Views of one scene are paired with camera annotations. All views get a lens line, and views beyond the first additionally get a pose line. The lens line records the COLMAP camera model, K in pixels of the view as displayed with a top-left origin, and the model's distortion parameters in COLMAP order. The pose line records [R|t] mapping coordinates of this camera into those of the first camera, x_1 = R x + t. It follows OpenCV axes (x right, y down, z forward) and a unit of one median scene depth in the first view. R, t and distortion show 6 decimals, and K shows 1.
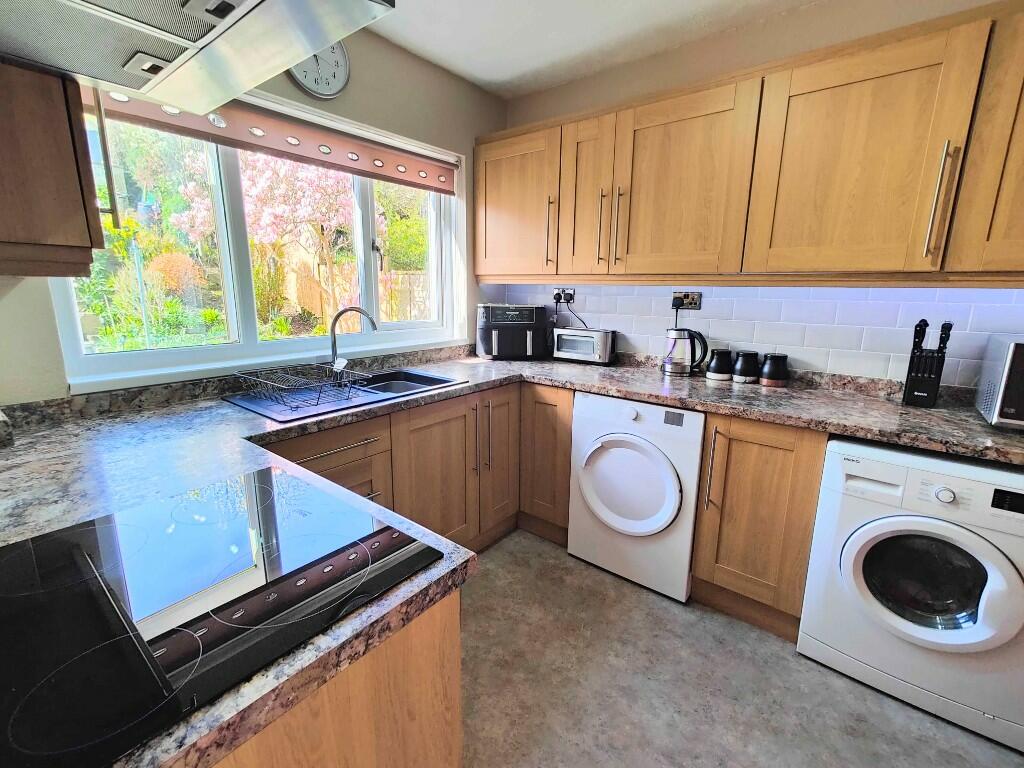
lens RADIAL K [[451.7, 0, 511.6], [0, 451.7, 384.1], [0, 0, 1]] dist [-0.001155, -0.000638]
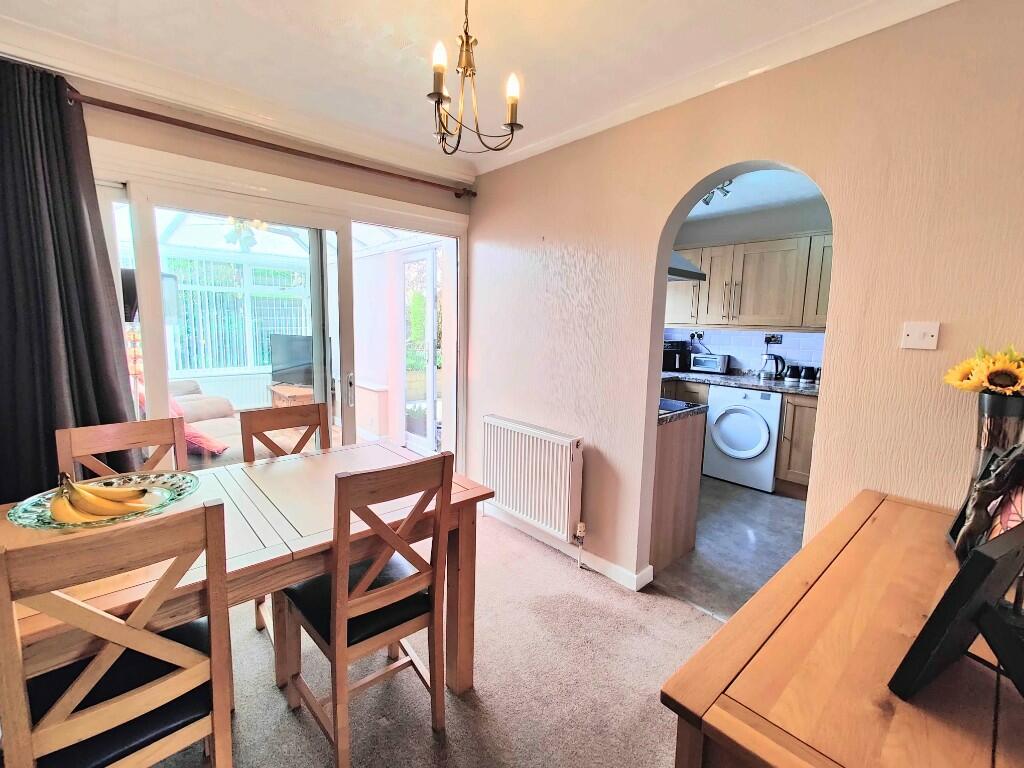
lens RADIAL K [[451.7, 0, 510.7], [0, 451.7, 379.4], [0, 0, 1]] dist [-0.001155, -0.000638]
pose [[0.984941, 0.030424, -0.170190, -0.356557], [-0.044512, 0.995834, -0.079581, 0.176781], [0.167060, 0.085958, 0.982193, -0.996608]]
